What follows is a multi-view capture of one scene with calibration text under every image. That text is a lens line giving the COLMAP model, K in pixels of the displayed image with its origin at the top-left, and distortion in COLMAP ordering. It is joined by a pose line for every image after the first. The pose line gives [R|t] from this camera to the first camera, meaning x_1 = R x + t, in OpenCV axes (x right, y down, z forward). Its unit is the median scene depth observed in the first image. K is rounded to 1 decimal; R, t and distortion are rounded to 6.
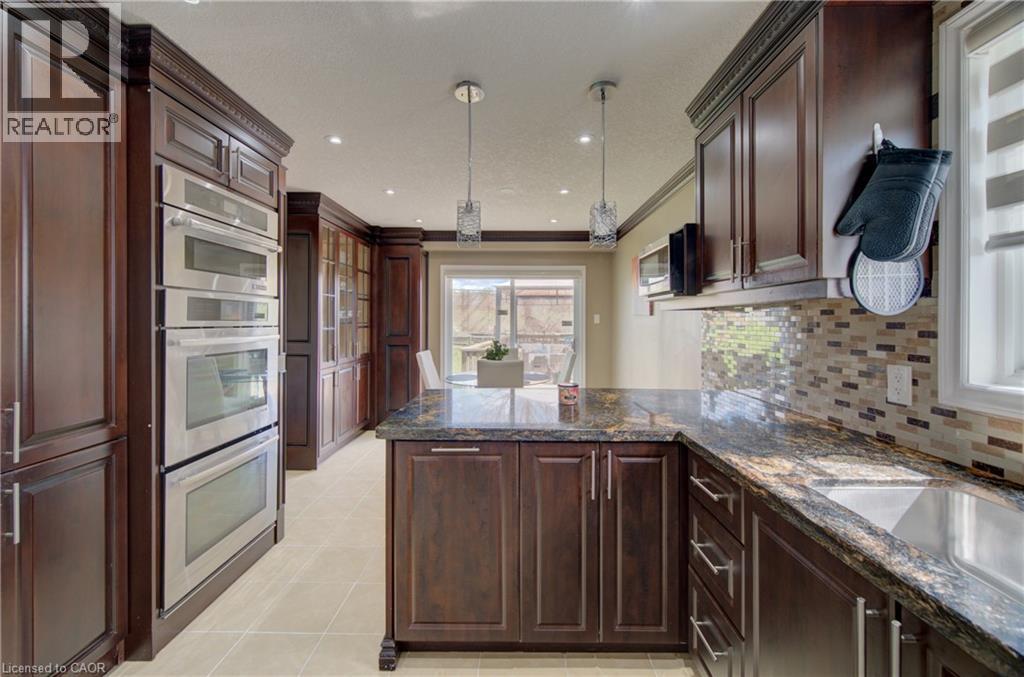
lens RADIAL K [[413.5, 0, 507.1], [0, 413.5, 319.9], [0, 0, 1]] dist [-0.002214, -0.000268]
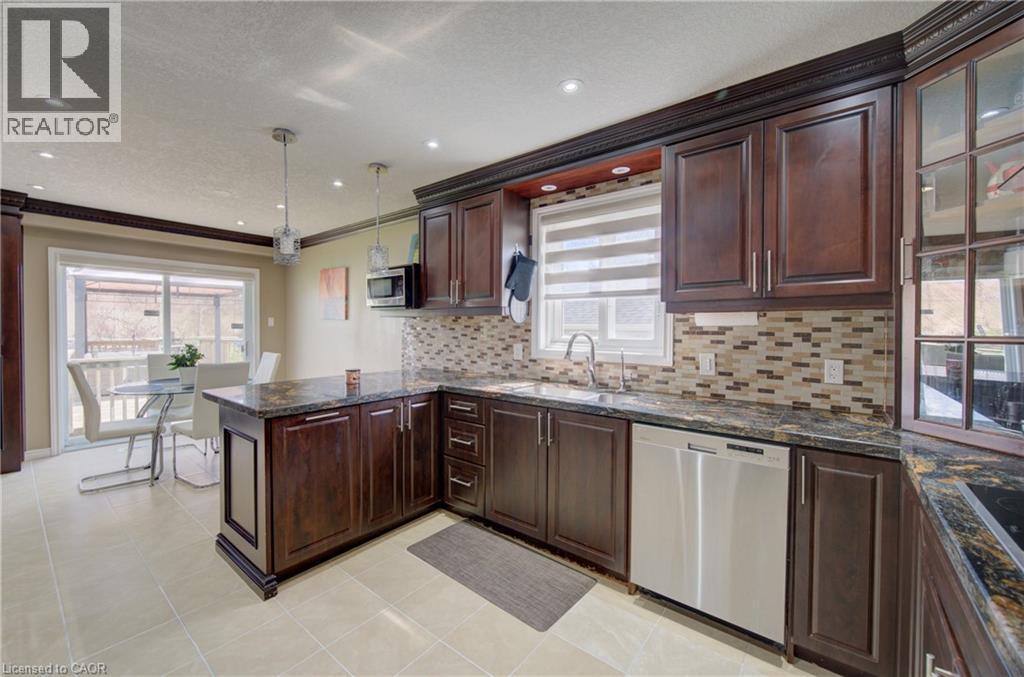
lens RADIAL K [[413.5, 0, 507.1], [0, 413.5, 319.9], [0, 0, 1]] dist [-0.002214, -0.000268]
pose [[0.607036, 0.012205, 0.794580, -0.859277], [-0.008387, 0.999925, -0.008952, -0.005220], [-0.794630, -0.001230, 0.607093, -0.348721]]
